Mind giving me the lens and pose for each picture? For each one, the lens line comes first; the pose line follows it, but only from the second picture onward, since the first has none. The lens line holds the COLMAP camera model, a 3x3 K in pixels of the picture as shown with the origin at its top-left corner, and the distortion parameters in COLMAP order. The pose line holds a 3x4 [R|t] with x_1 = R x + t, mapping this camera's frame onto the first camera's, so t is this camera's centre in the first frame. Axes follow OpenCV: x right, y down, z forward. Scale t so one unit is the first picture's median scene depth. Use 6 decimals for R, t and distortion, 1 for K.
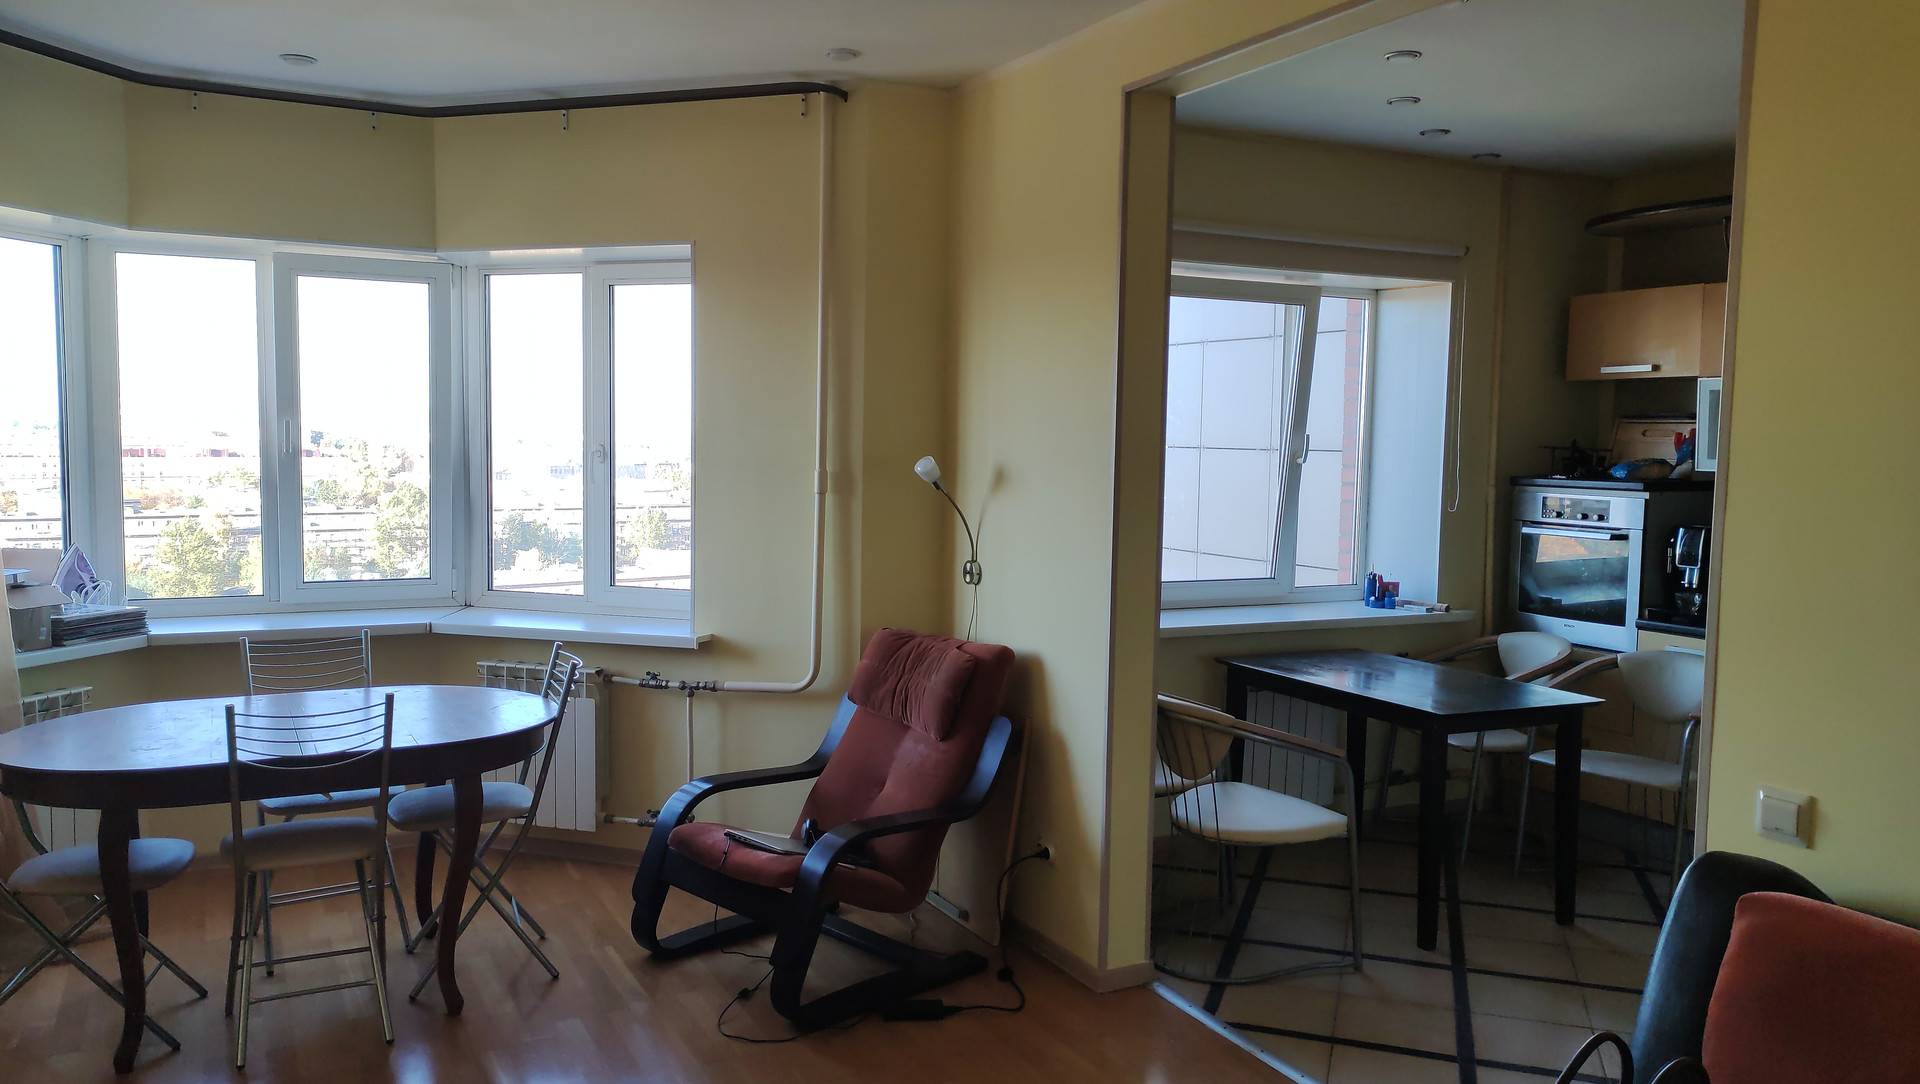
lens RADIAL K [[1405.5, 0, 960.8], [0, 1405.5, 544.4], [0, 0, 1]] dist [0.046387, -0.036828]
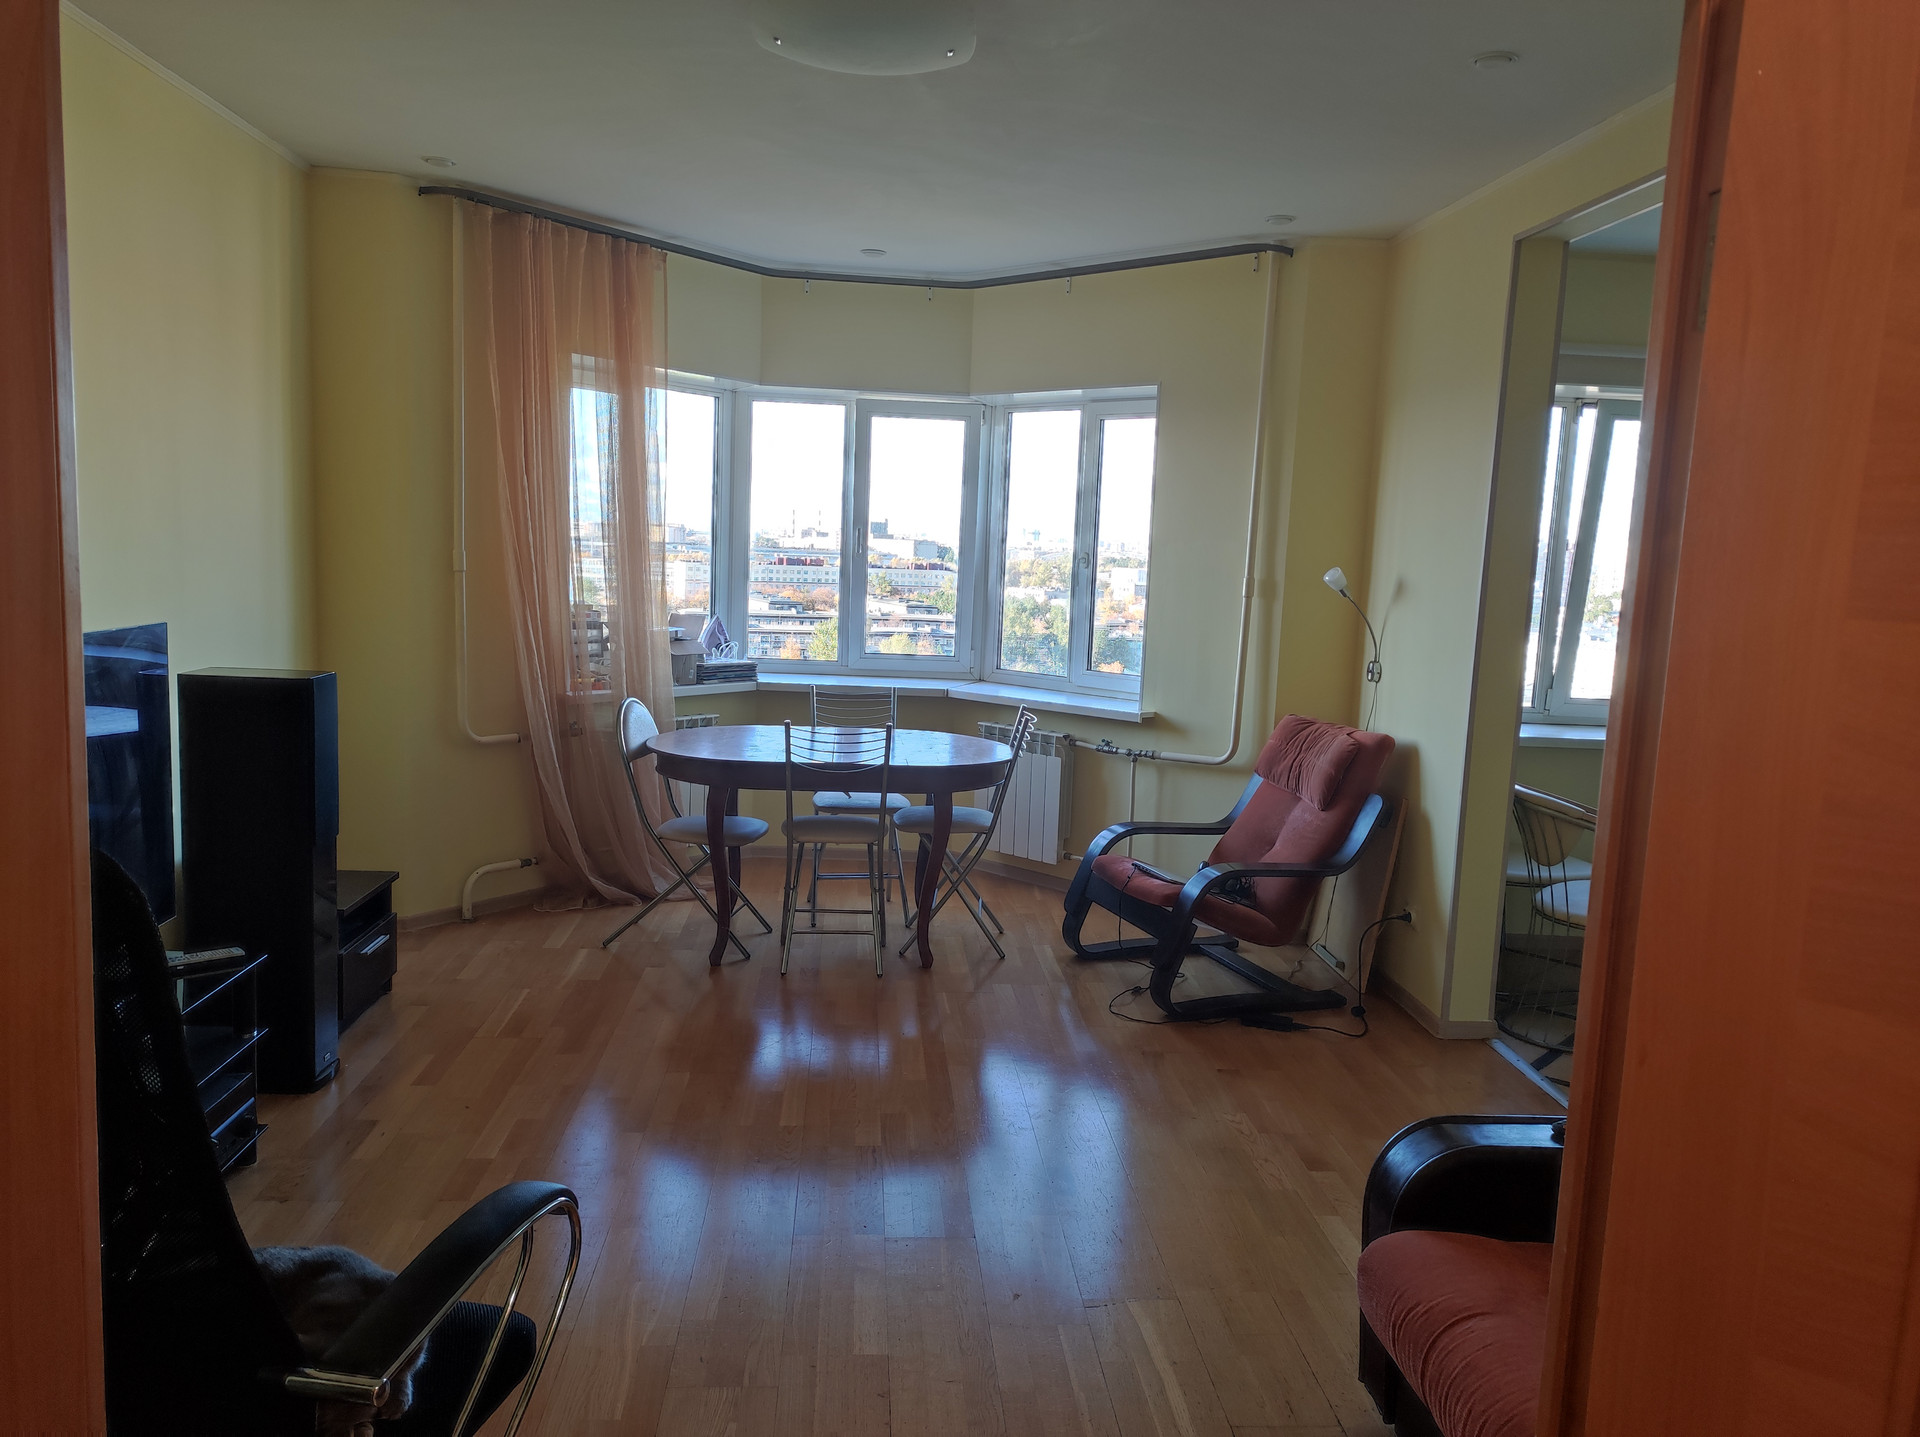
lens RADIAL K [[1397.3, 0, 968.9], [0, 1397.3, 714.5], [0, 0, 1]] dist [0.075128, 0.001268]
pose [[0.917948, 0.071728, -0.390163, 0.163243], [-0.058621, 0.997247, 0.045413, 0.023662], [0.392346, -0.018815, 0.919625, -0.184370]]
